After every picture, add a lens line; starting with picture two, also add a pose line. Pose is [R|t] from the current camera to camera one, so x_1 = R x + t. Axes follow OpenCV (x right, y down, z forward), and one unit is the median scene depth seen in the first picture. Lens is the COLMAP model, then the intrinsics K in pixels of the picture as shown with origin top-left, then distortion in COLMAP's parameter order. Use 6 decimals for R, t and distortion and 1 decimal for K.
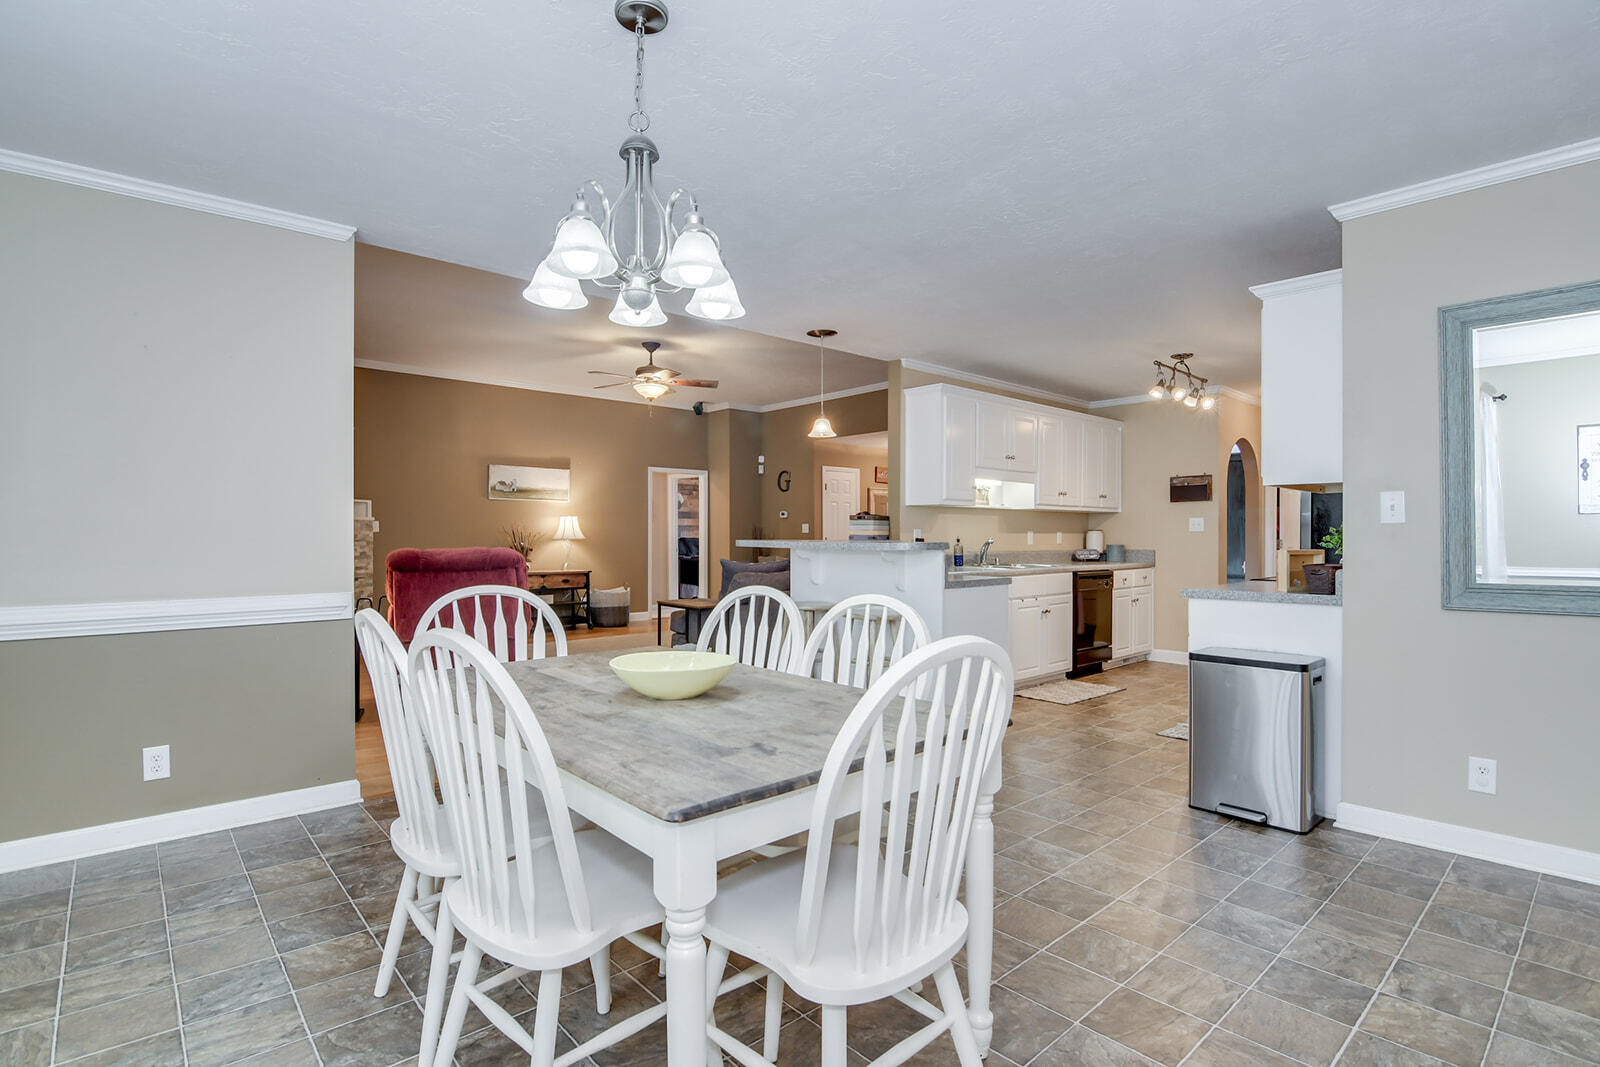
lens RADIAL K [[777.3, 0, 751.7], [0, 777.3, 533.6], [0, 0, 1]] dist [-0.012822, -0.008089]
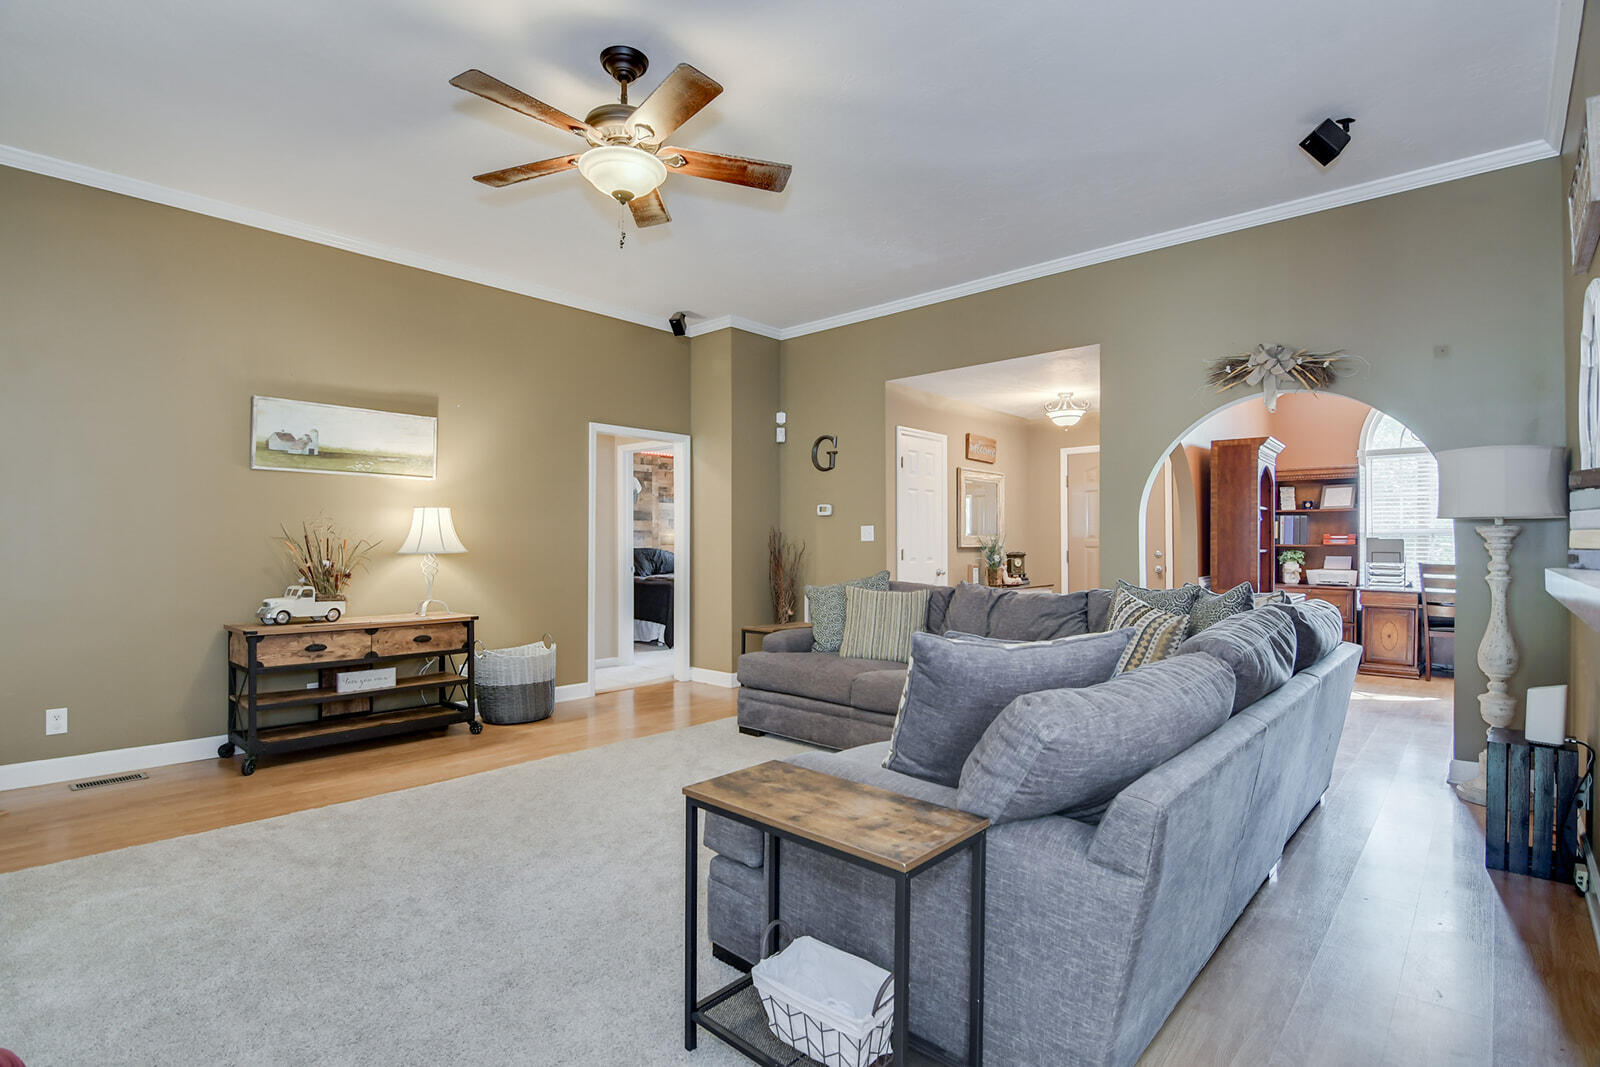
lens RADIAL K [[777.3, 0, 768.1], [0, 777.3, 538.4], [0, 0, 1]] dist [-0.012822, -0.008089]
pose [[0.993030, 0.002128, 0.117841, -0.077504], [-0.001626, 0.999989, -0.004353, -0.000494], [-0.117849, 0.004131, 0.993023, 0.468350]]
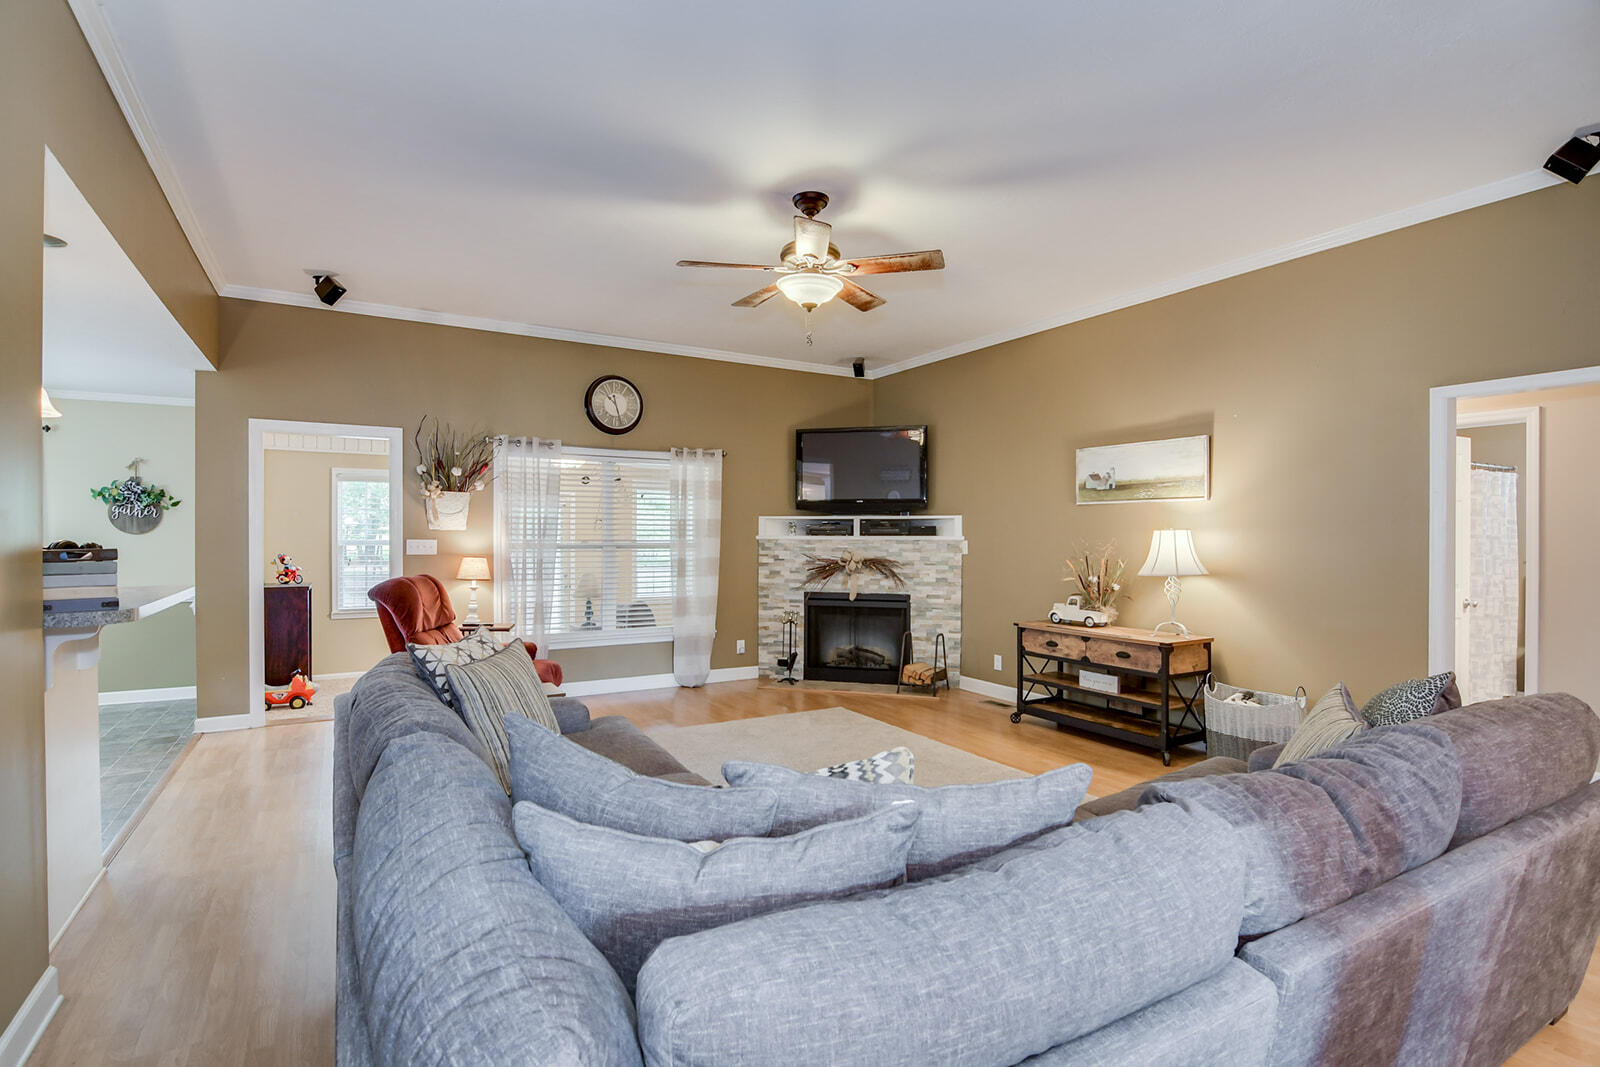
lens RADIAL K [[777.3, 0, 806.3], [0, 777.3, 535.7], [0, 0, 1]] dist [-0.012822, -0.008089]
pose [[-0.171323, 0.000248, -0.985215, 0.295982], [0.001293, 0.999999, 0.000027, -0.018677], [0.985214, -0.001269, -0.171323, 0.839271]]
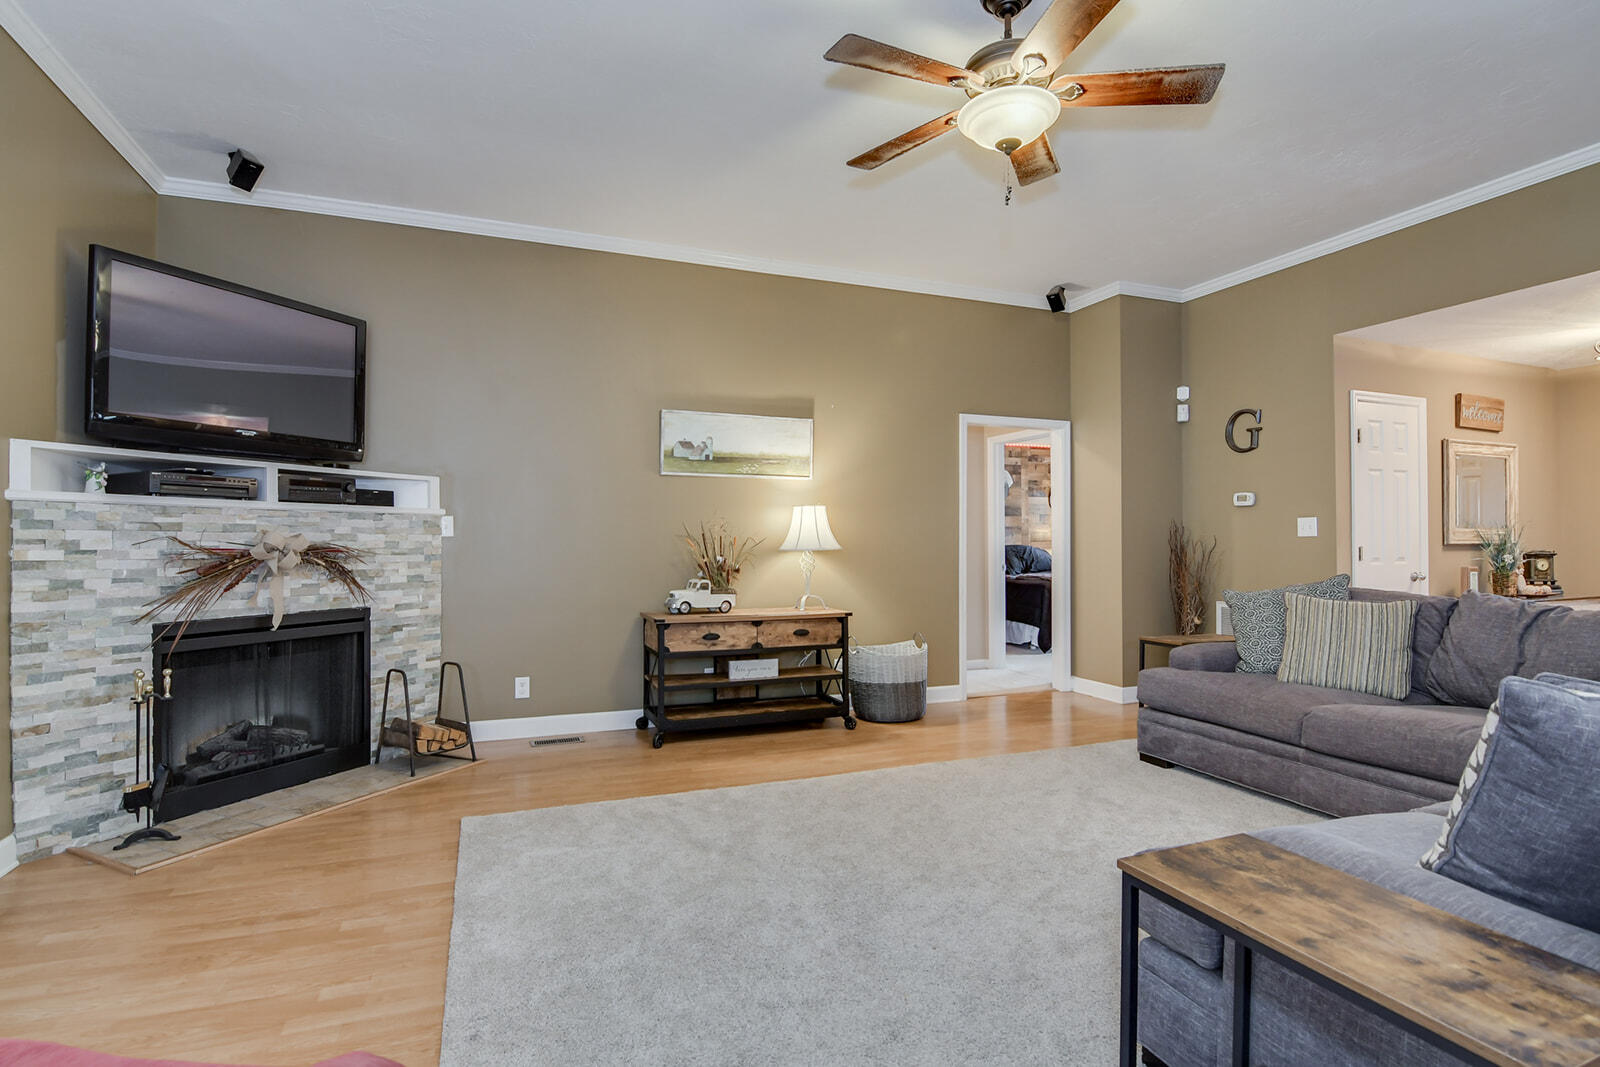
lens RADIAL K [[777.3, 0, 770.9], [0, 777.3, 535.7], [0, 0, 1]] dist [-0.012822, -0.008089]
pose [[0.943224, -0.002670, -0.332148, -0.085710], [0.001510, 0.999992, -0.003751, -0.000388], [0.332155, 0.003036, 0.943220, 0.492369]]
